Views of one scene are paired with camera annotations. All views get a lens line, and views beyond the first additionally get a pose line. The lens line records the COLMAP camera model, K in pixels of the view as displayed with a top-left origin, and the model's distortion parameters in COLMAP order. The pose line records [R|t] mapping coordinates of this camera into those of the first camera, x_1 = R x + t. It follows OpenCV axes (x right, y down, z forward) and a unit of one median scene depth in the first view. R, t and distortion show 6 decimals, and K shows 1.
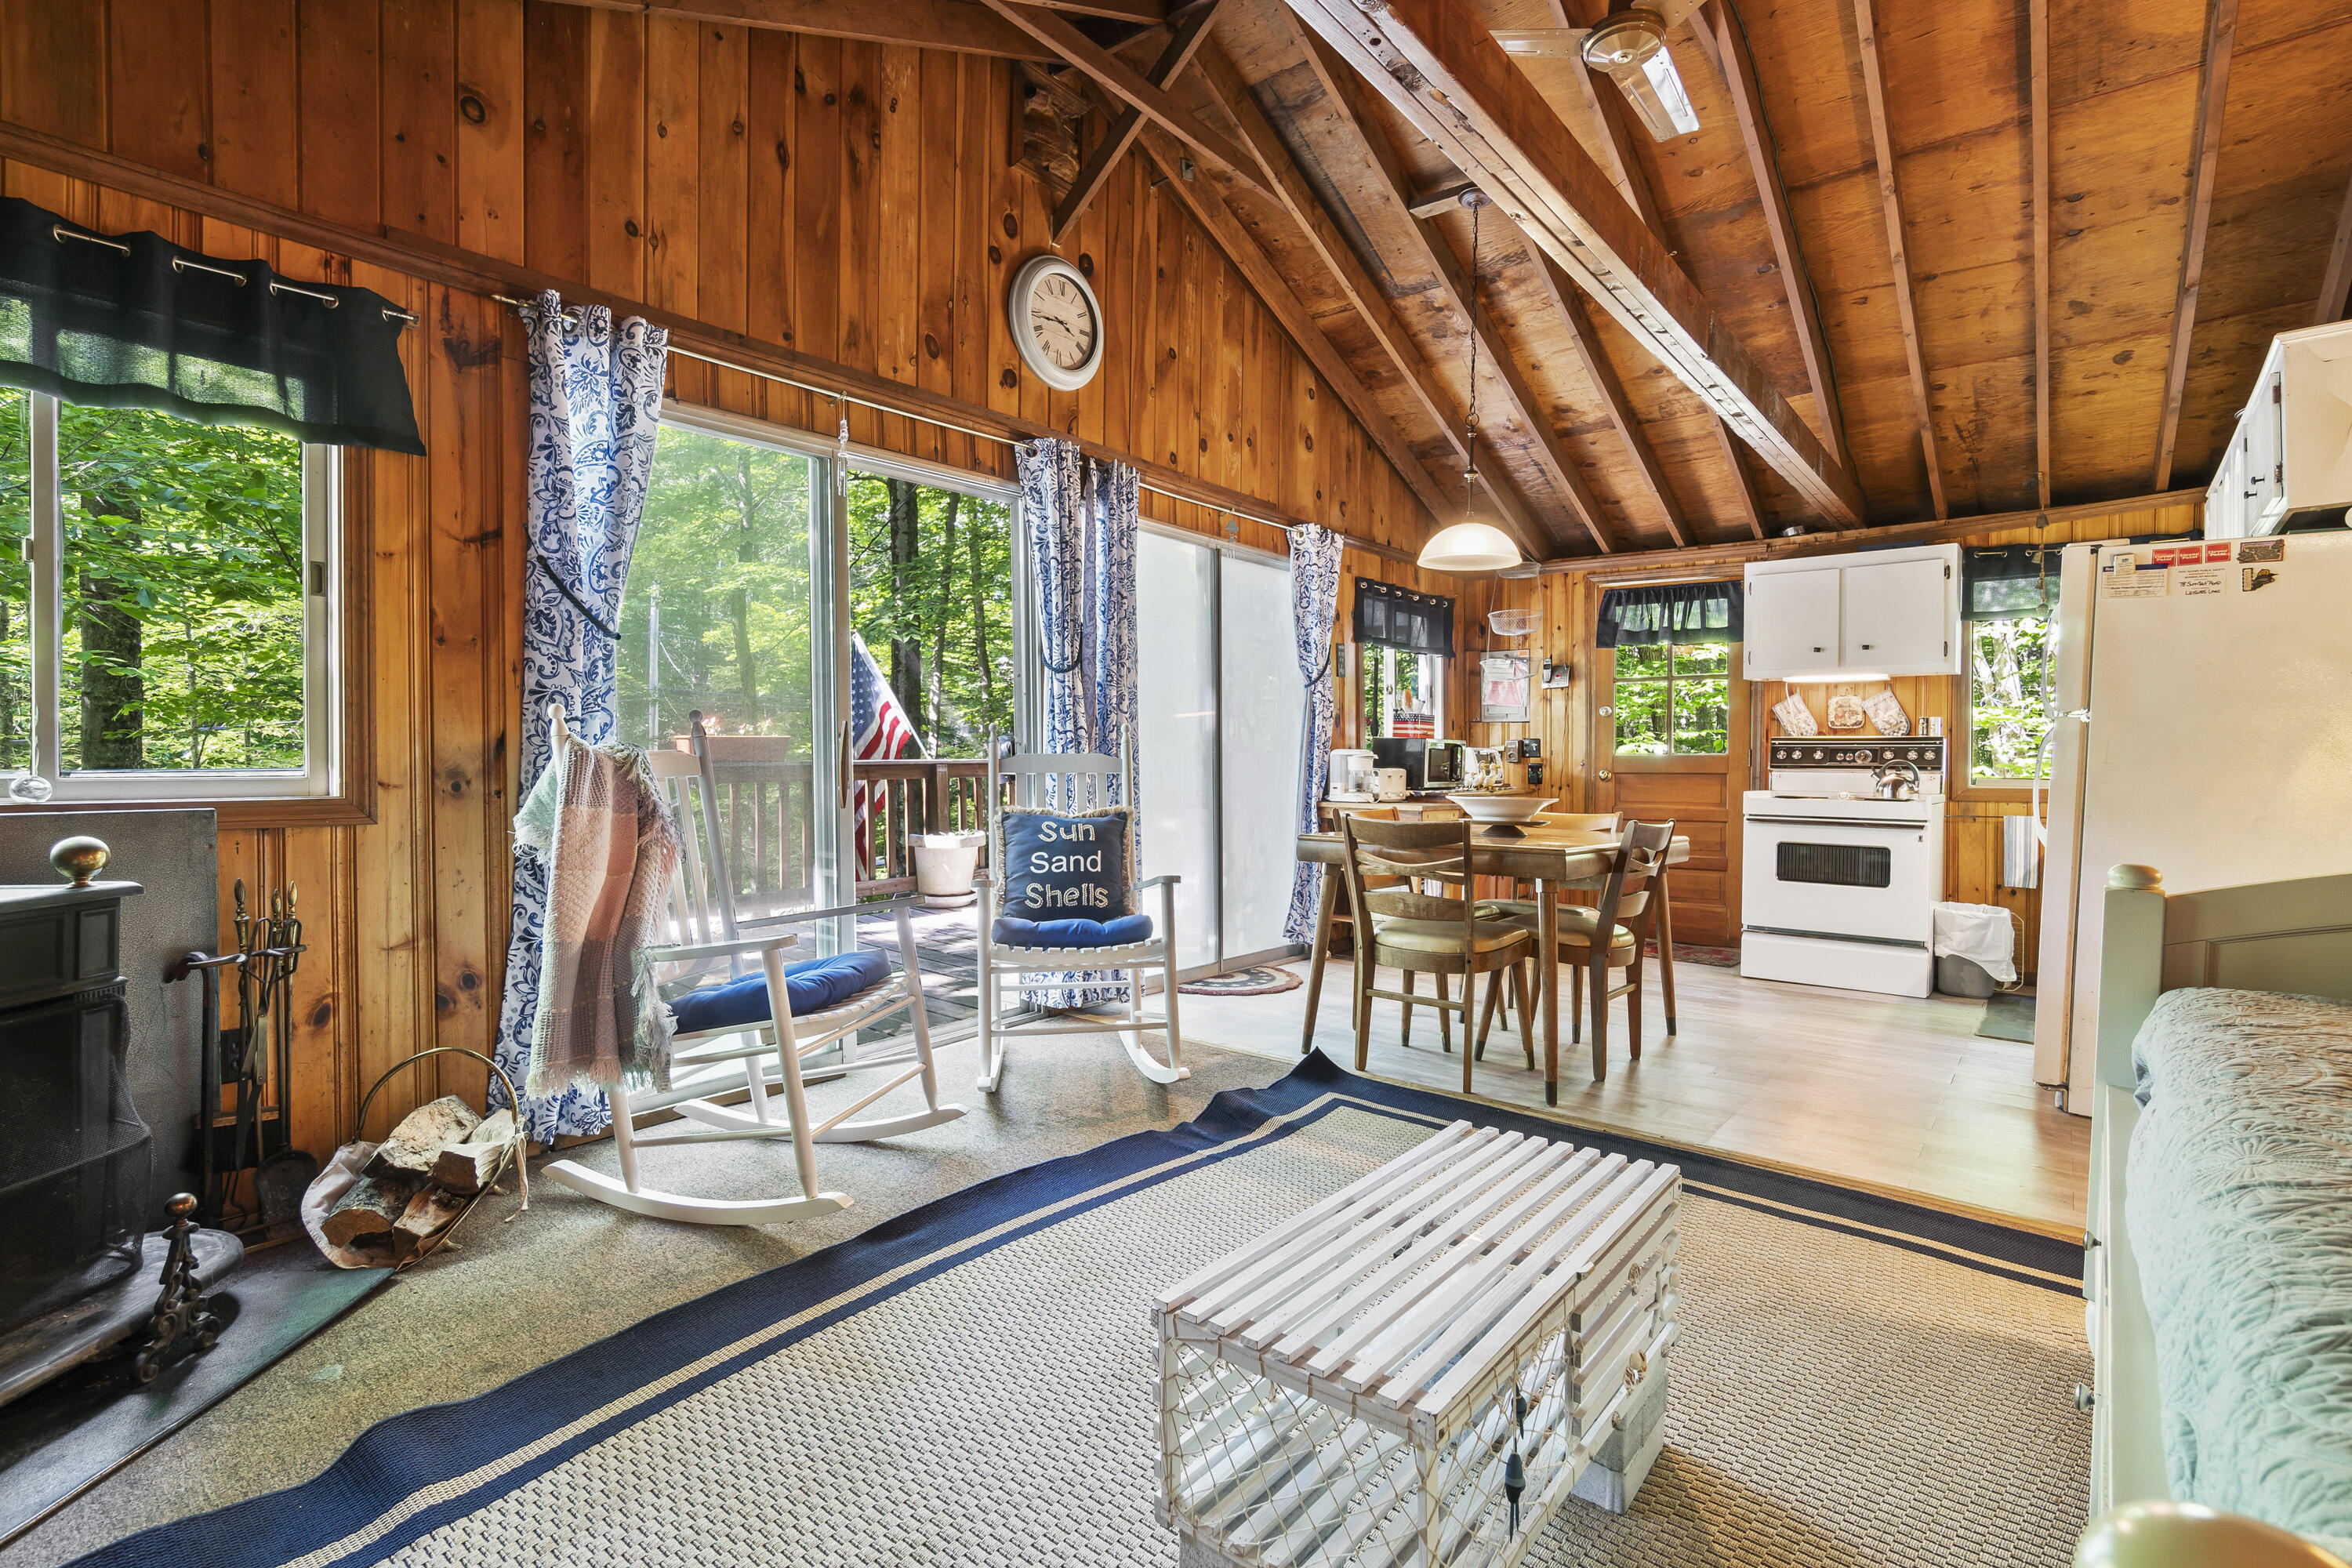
lens RADIAL K [[1101.5, 0, 1174.2], [0, 1101.5, 777.1], [0, 0, 1]] dist [-0.003952, -0.000893]
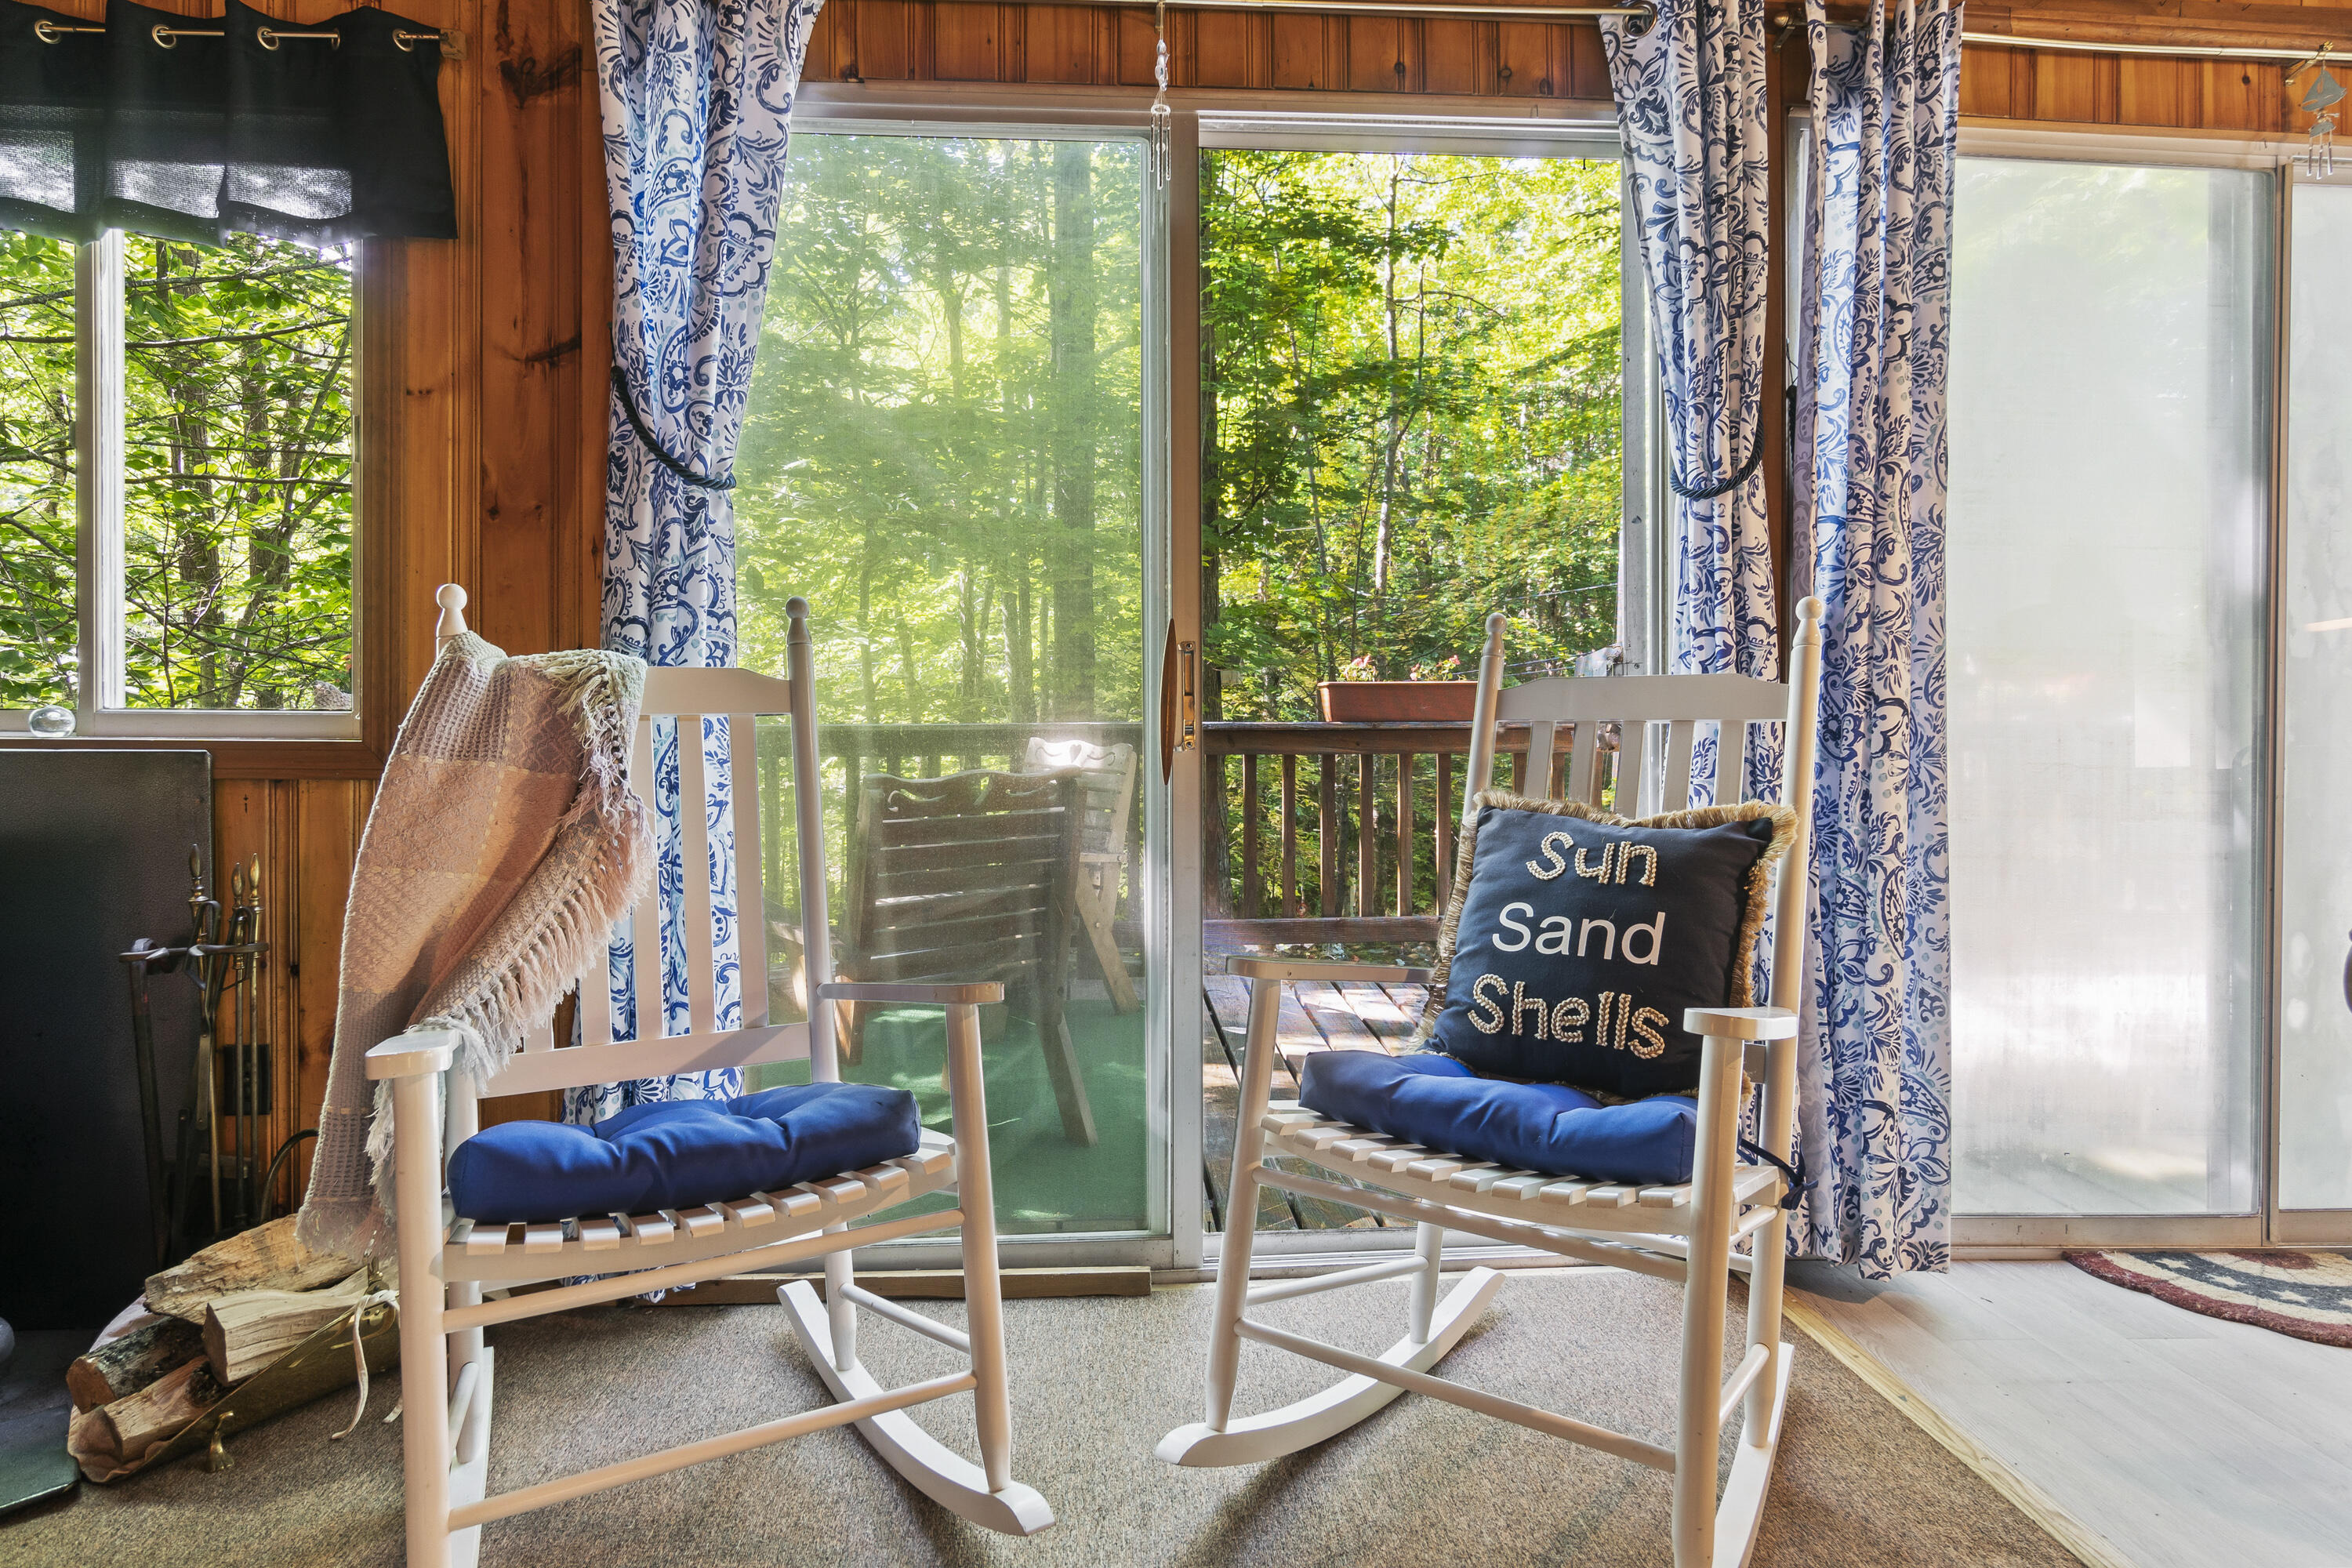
lens RADIAL K [[1323.1, 0, 1179.5], [0, 1323.1, 755.3], [0, 0, 1]] dist [-0.005606, 0.002424]
pose [[0.691124, 0.013417, -0.722612, 0.108260], [-0.016136, 0.999865, 0.003132, 0.008084], [0.722556, 0.009495, 0.691247, 0.380134]]
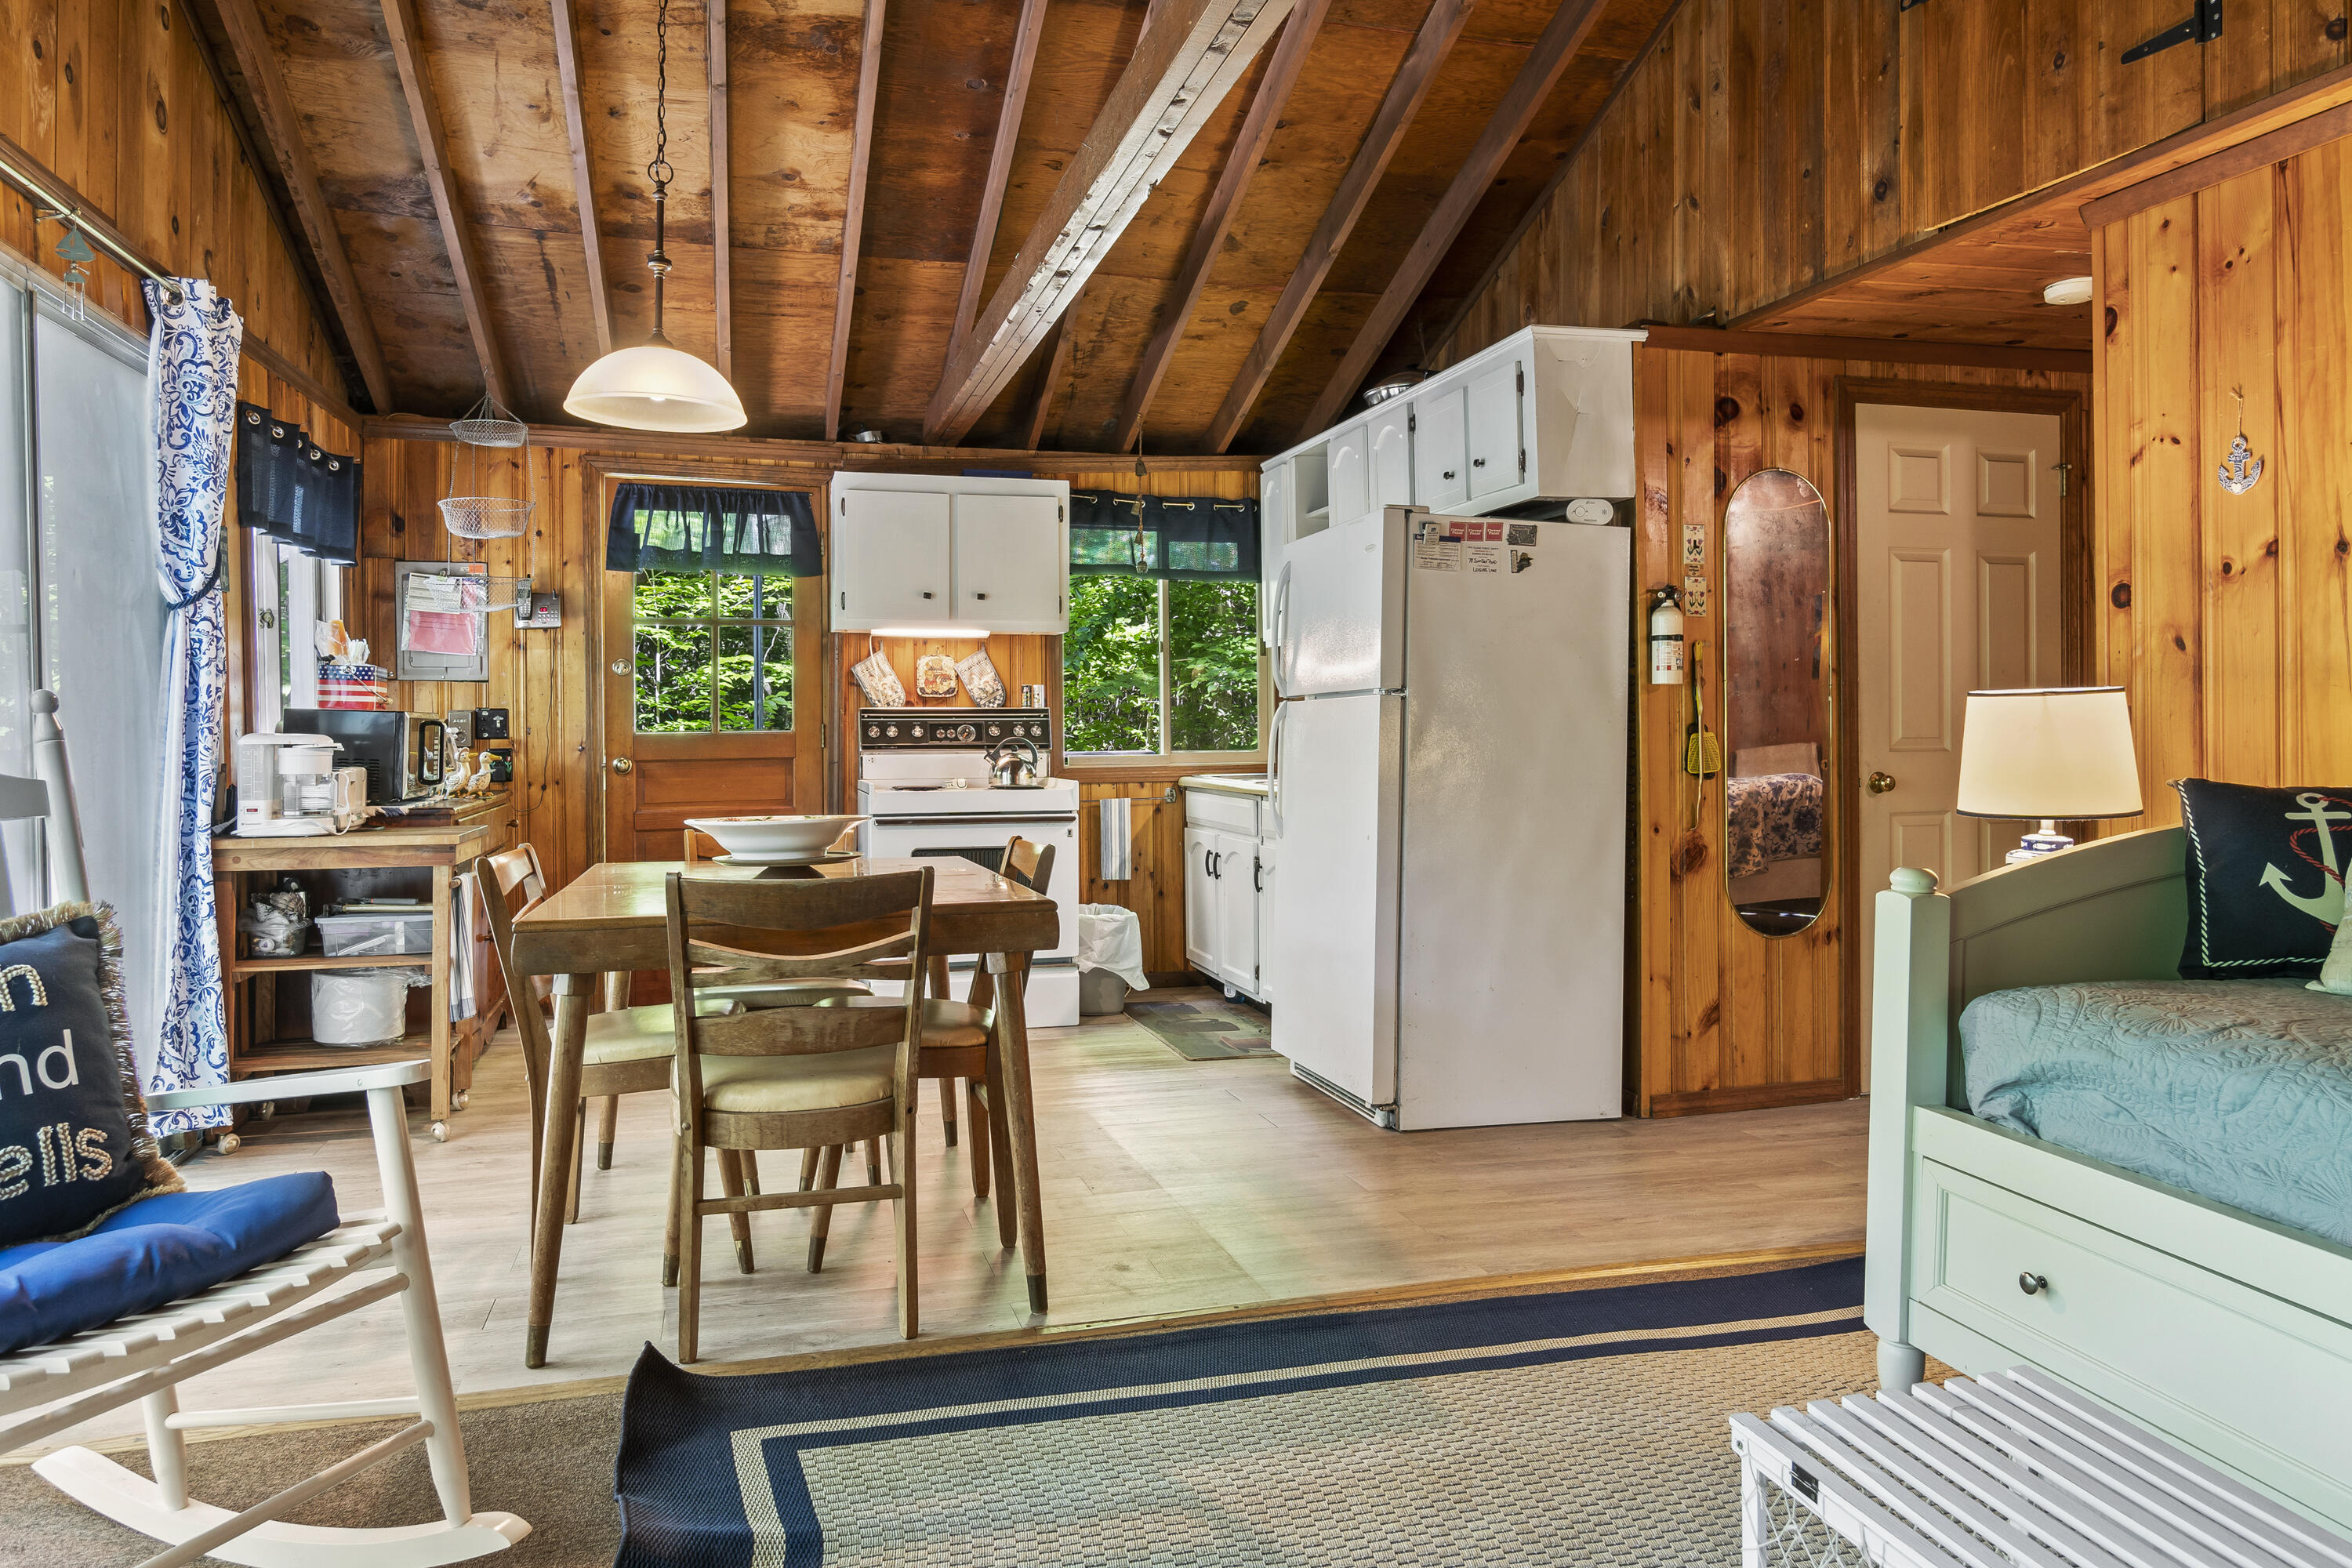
lens RADIAL K [[1496.1, 0, 1172.0], [0, 1496.1, 723.9], [0, 0, 1]] dist [-0.006910, 0.001359]
pose [[0.566926, -0.010259, 0.823705, -0.190076], [0.023222, 0.999724, -0.003532, -0.019013], [-0.823441, 0.021131, 0.567008, 0.276243]]
